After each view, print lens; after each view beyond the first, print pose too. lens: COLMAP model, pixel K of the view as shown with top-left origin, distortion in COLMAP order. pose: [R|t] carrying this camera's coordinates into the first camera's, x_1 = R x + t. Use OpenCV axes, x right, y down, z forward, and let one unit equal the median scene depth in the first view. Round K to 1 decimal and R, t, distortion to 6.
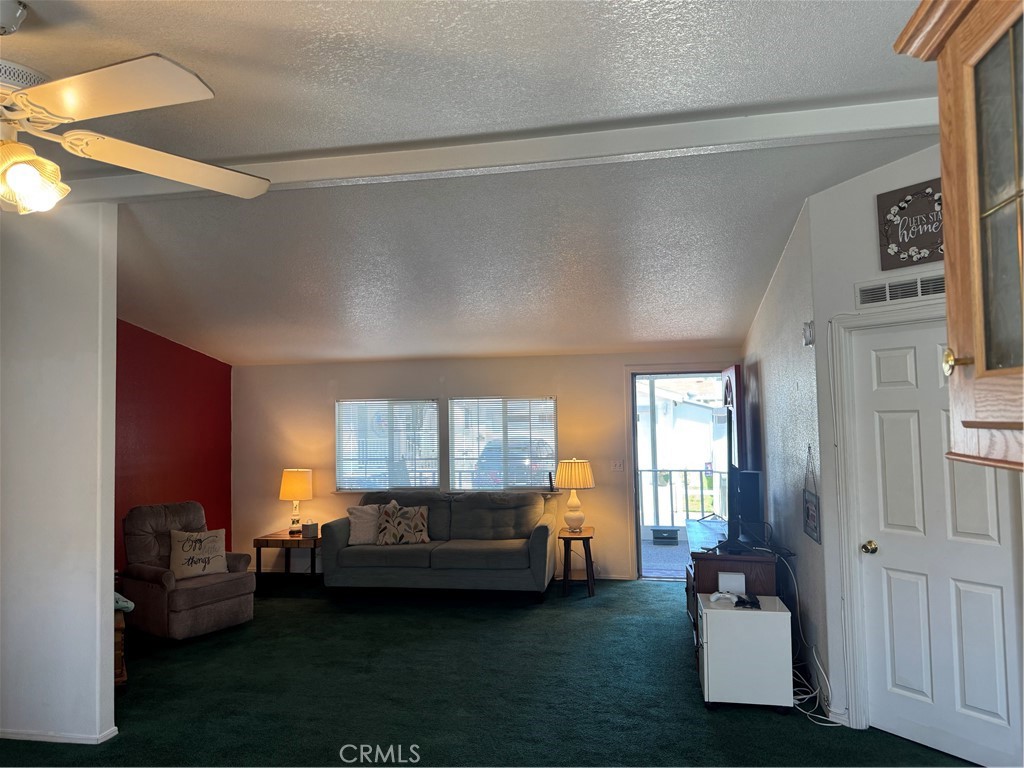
lens RADIAL K [[714.0, 0, 512.0], [0, 714.0, 384.0], [0, 0, 1]] dist [0.096198, -0.134465]
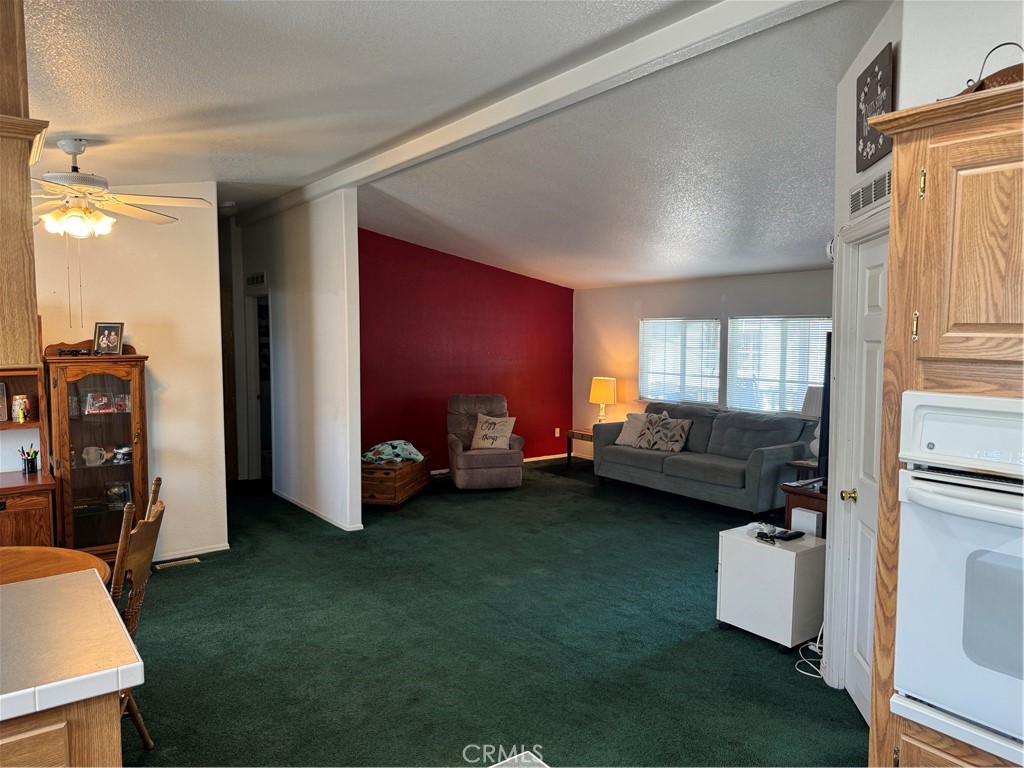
lens RADIAL K [[714.0, 0, 512.0], [0, 714.0, 384.0], [0, 0, 1]] dist [0.096198, -0.134465]
pose [[0.735629, 0.068560, -0.673906, 0.492280], [0.012458, 0.993327, 0.114656, -0.009269], [0.677270, -0.092740, 0.729866, 0.059711]]
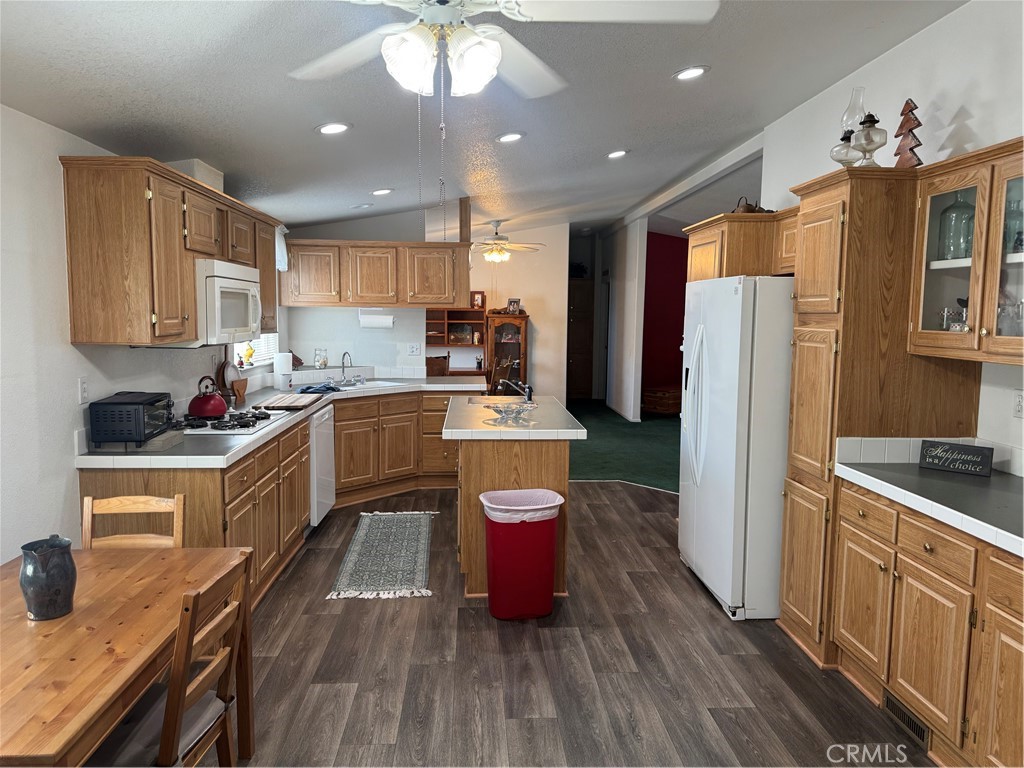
lens RADIAL K [[714.0, 0, 512.0], [0, 714.0, 384.0], [0, 0, 1]] dist [0.096198, -0.134465]
pose [[0.244591, 0.116382, -0.962616, 1.236247], [0.025683, 0.991645, 0.126417, -0.003923], [0.969286, -0.055643, 0.239559, -0.060834]]
